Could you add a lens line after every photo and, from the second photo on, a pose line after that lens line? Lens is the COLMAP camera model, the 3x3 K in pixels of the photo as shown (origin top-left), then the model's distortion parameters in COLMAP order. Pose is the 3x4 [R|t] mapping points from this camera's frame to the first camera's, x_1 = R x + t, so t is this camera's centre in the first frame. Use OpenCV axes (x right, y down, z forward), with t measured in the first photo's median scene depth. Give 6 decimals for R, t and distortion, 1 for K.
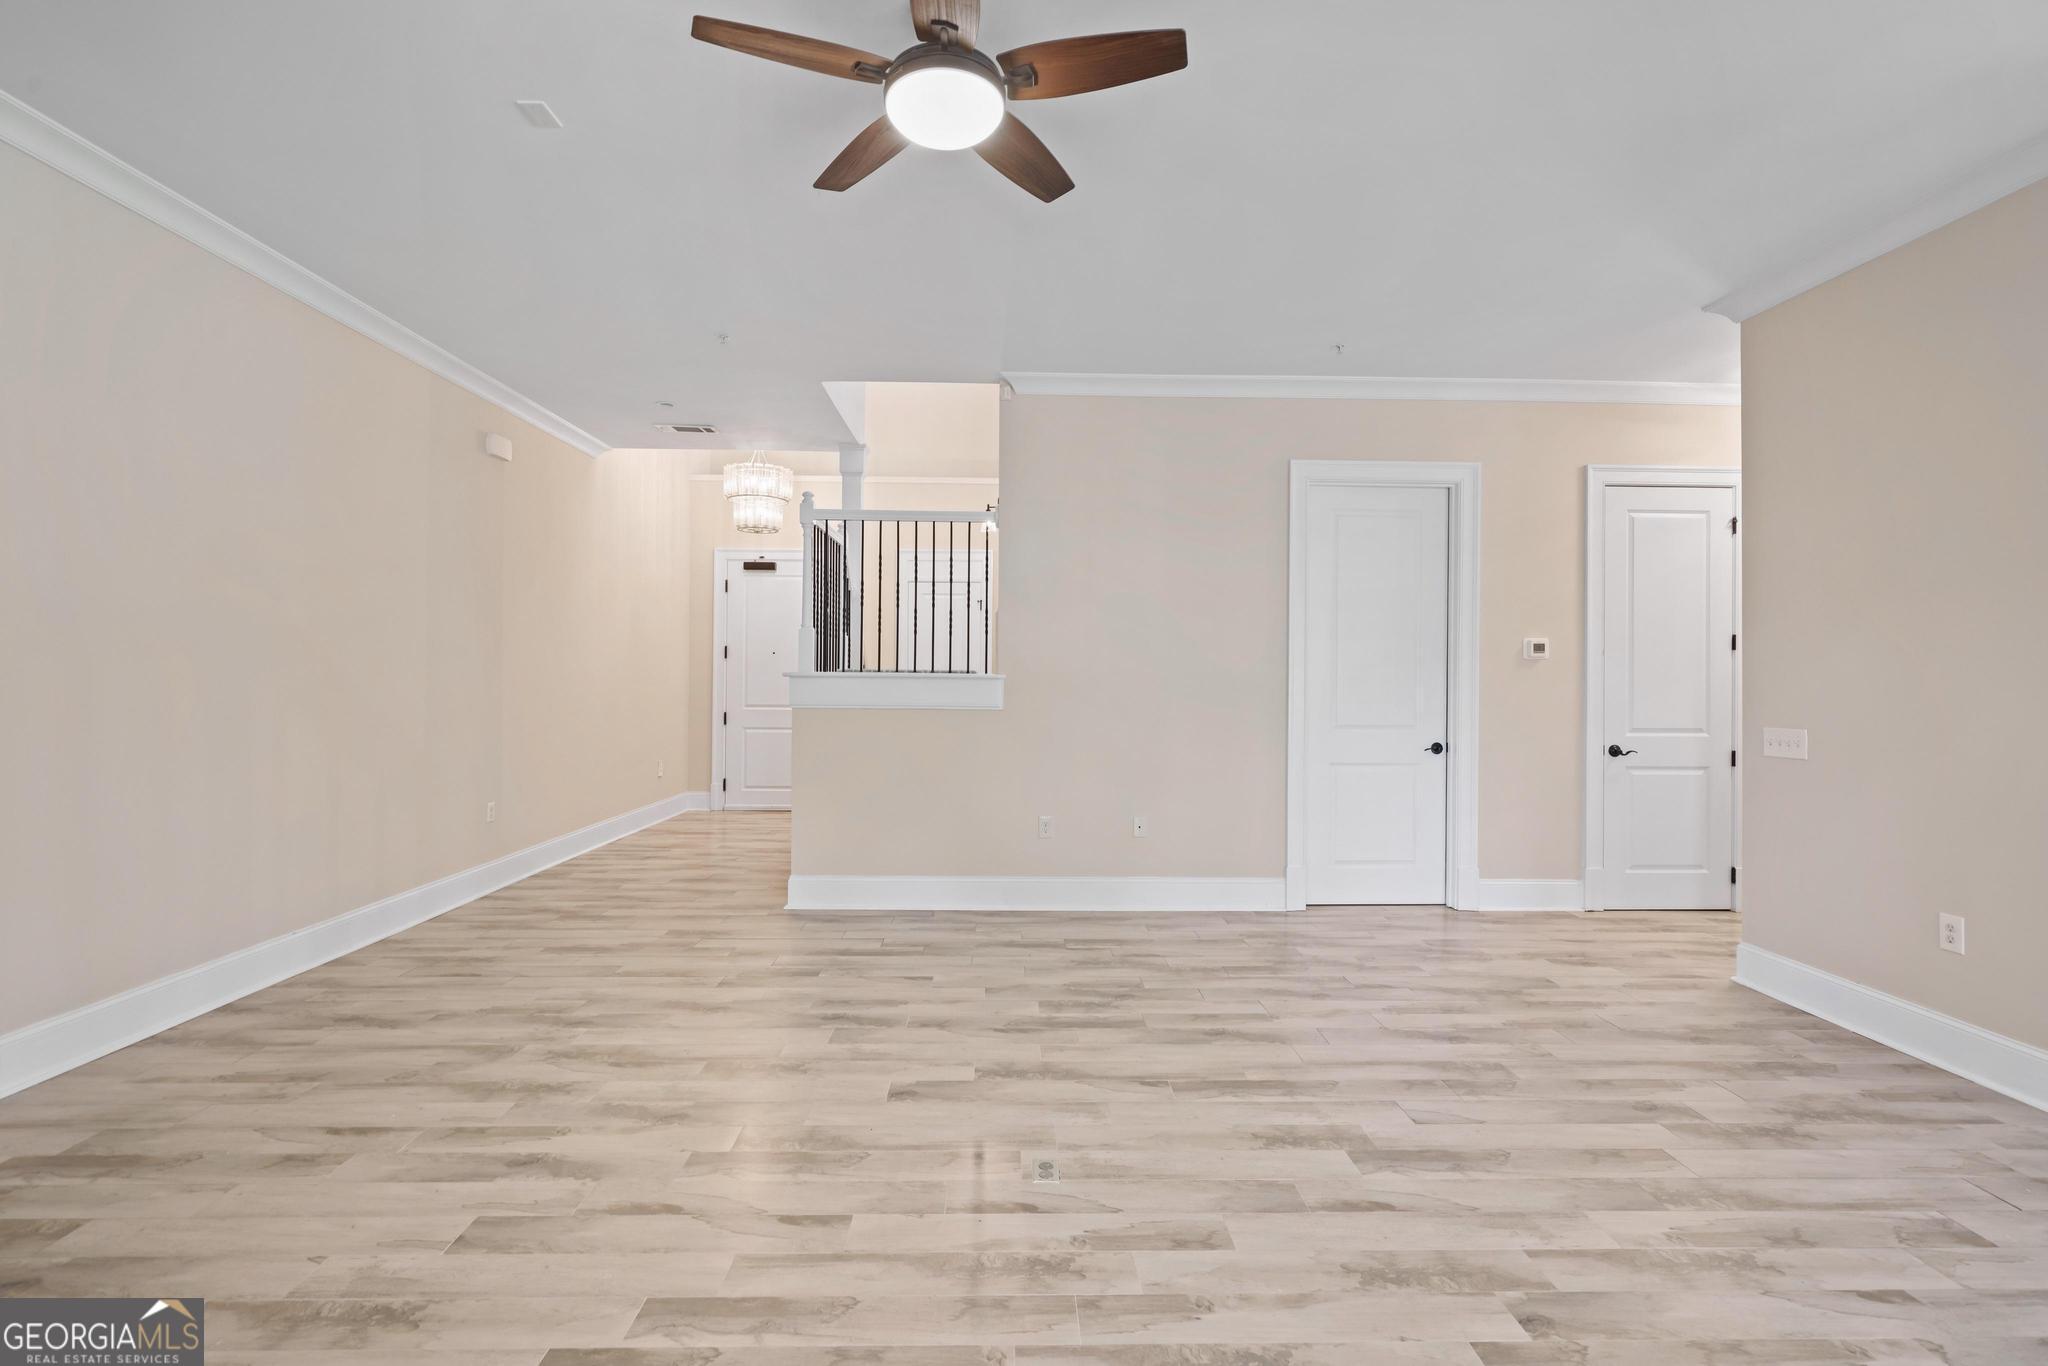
lens RADIAL K [[925.9, 0, 1024.7], [0, 925.9, 672.4], [0, 0, 1]] dist [0.002357, -0.000047]
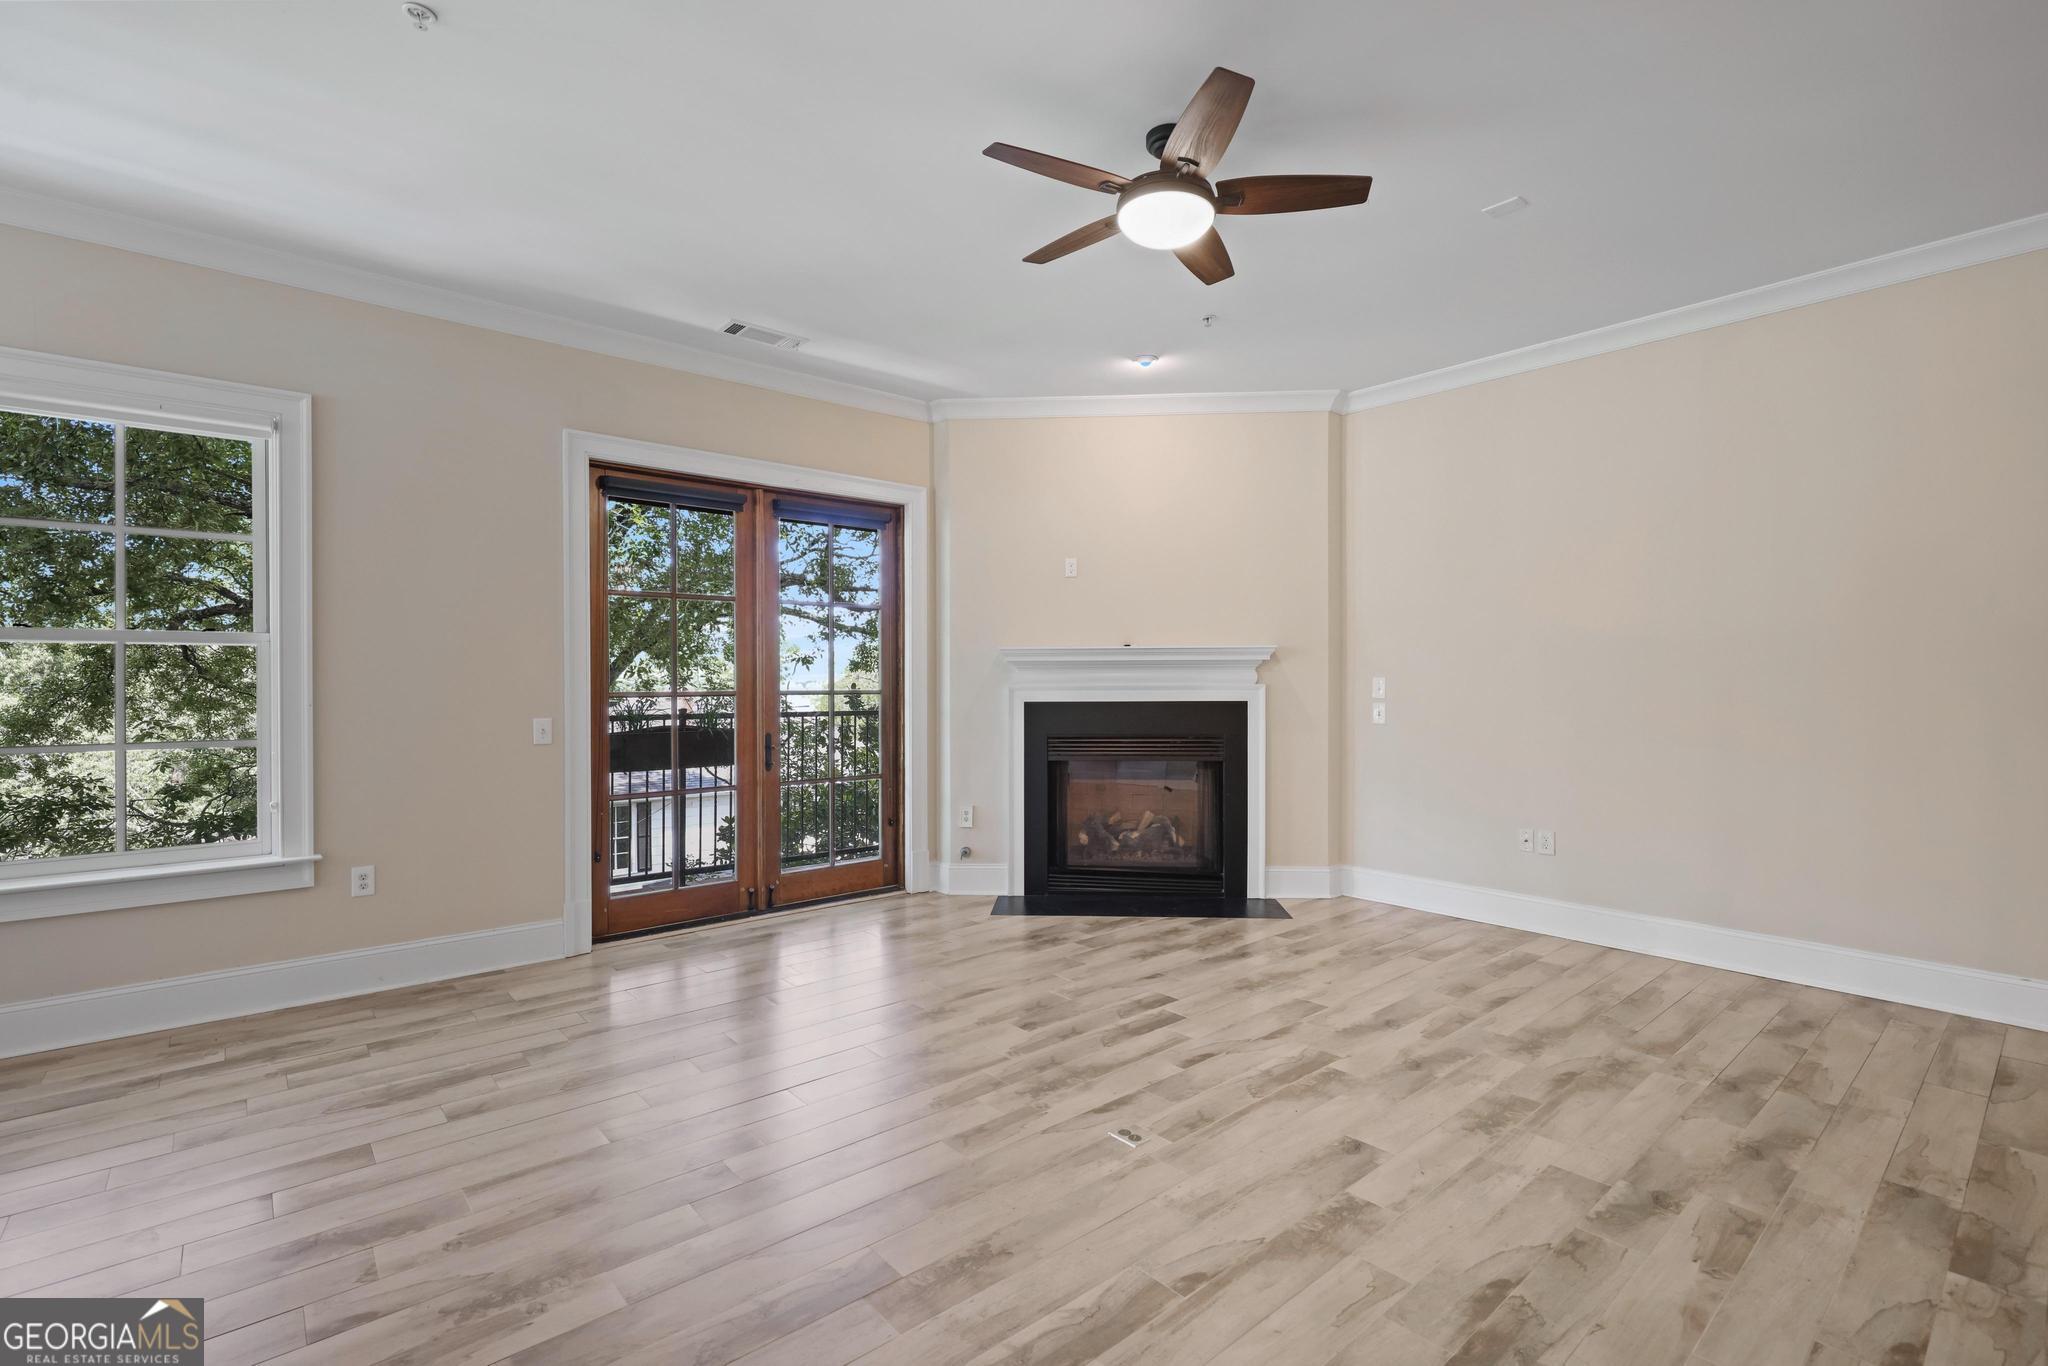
lens RADIAL K [[925.9, 0, 1024.8], [0, 925.9, 685.6], [0, 0, 1]] dist [0.002357, -0.000047]
pose [[-0.775056, -0.005020, -0.631873, 0.614455], [-0.001446, 0.999980, -0.006170, 0.014791], [0.631891, -0.003868, -0.775047, 1.348115]]
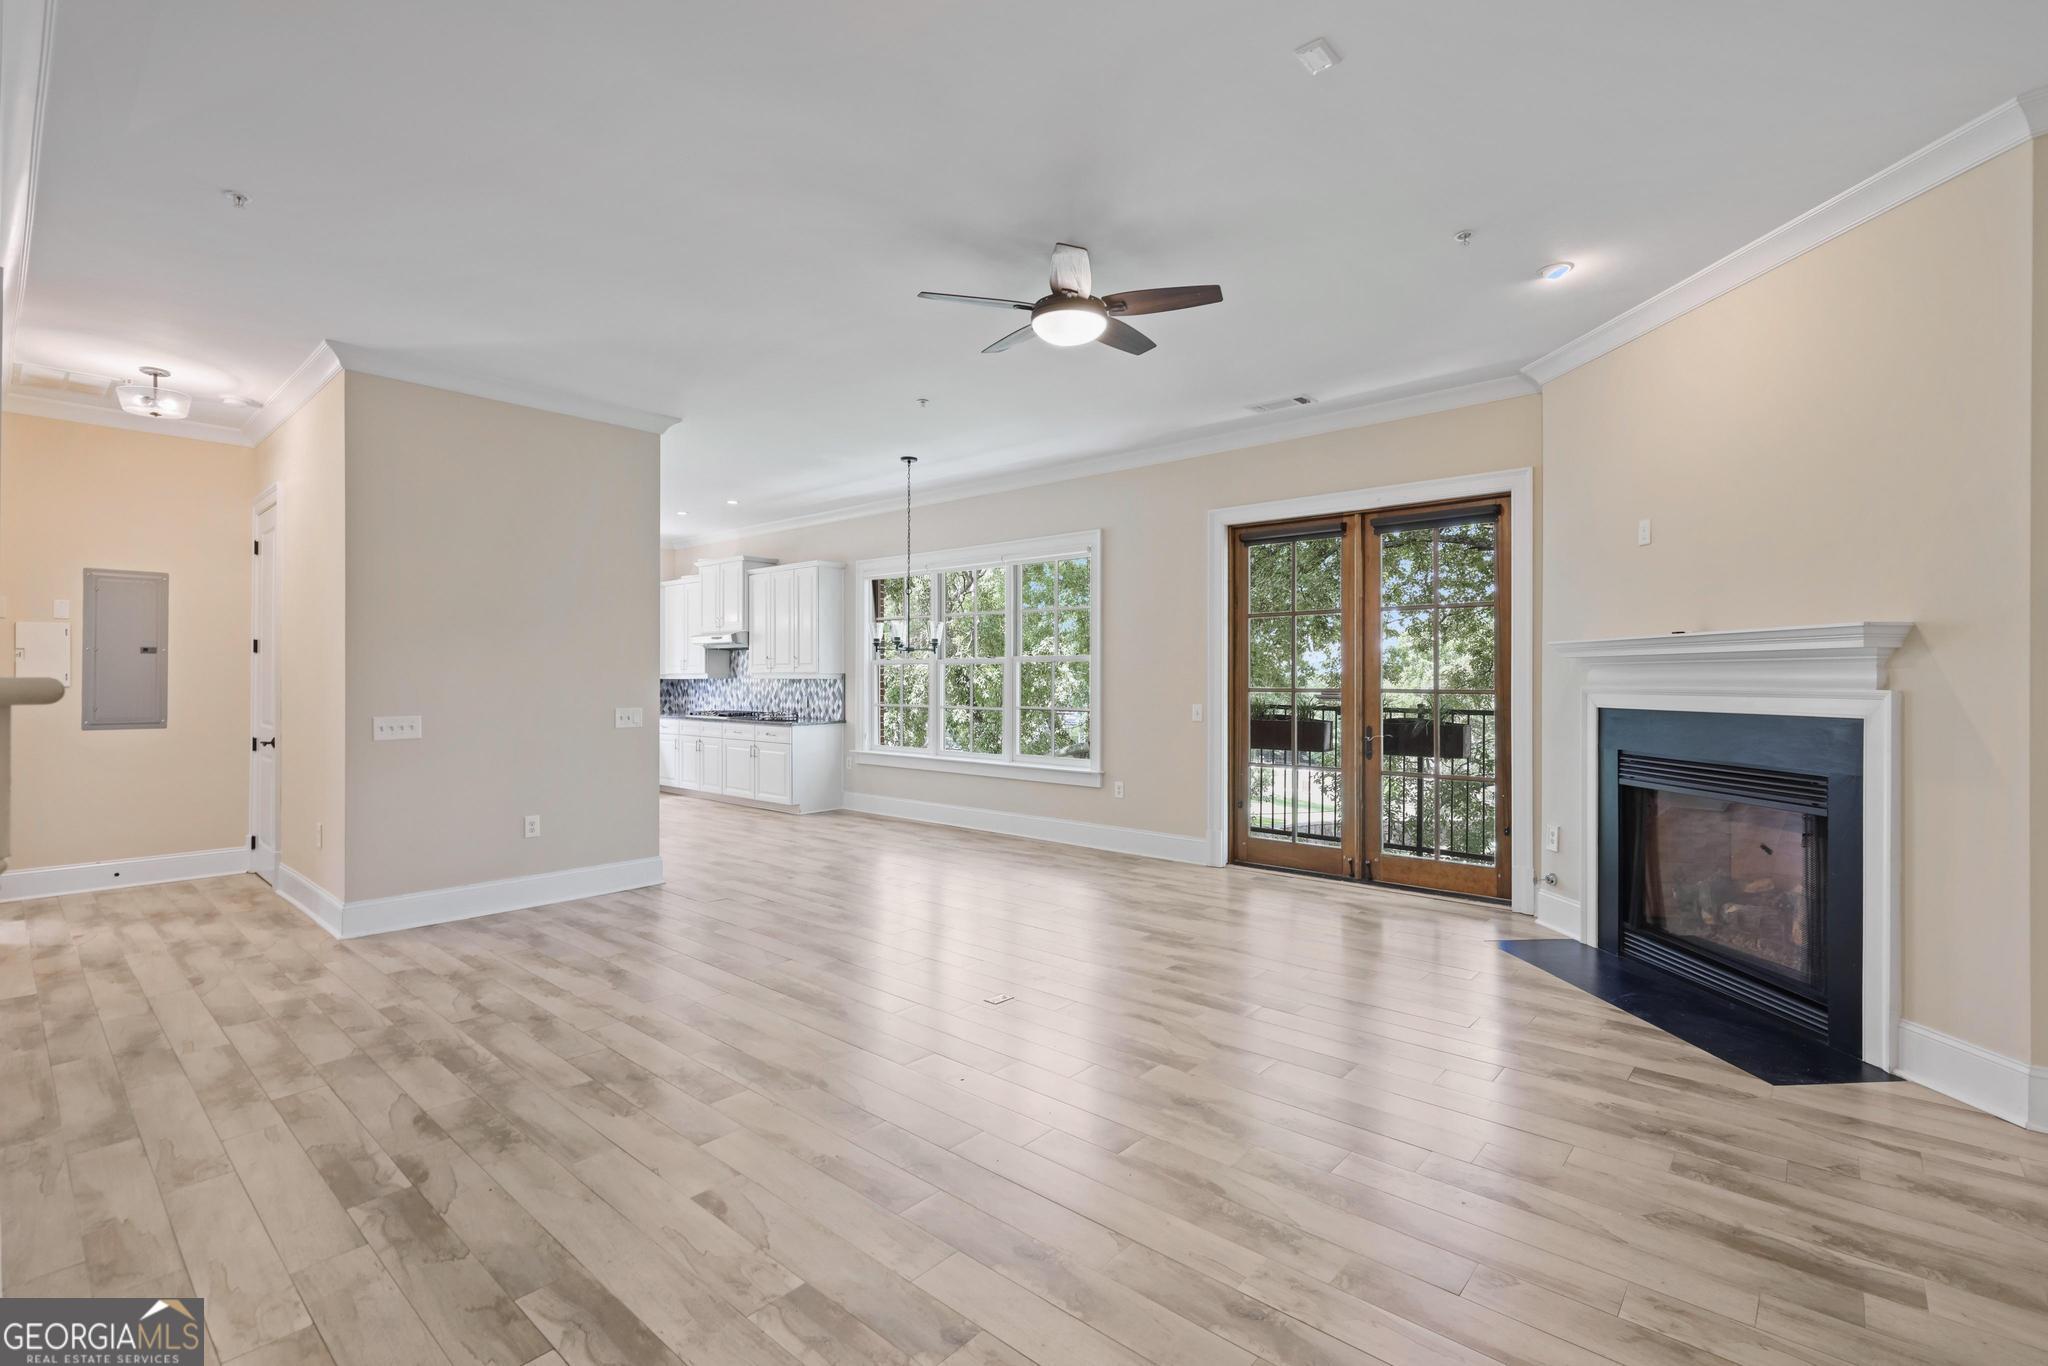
lens RADIAL K [[925.9, 0, 1028.8], [0, 925.9, 673.2], [0, 0, 1]] dist [0.002357, -0.000047]
pose [[-0.733489, -0.006444, 0.679671, -0.819210], [-0.010349, 0.999945, -0.001689, -0.006671], [-0.679623, -0.008273, -0.733515, 1.618432]]
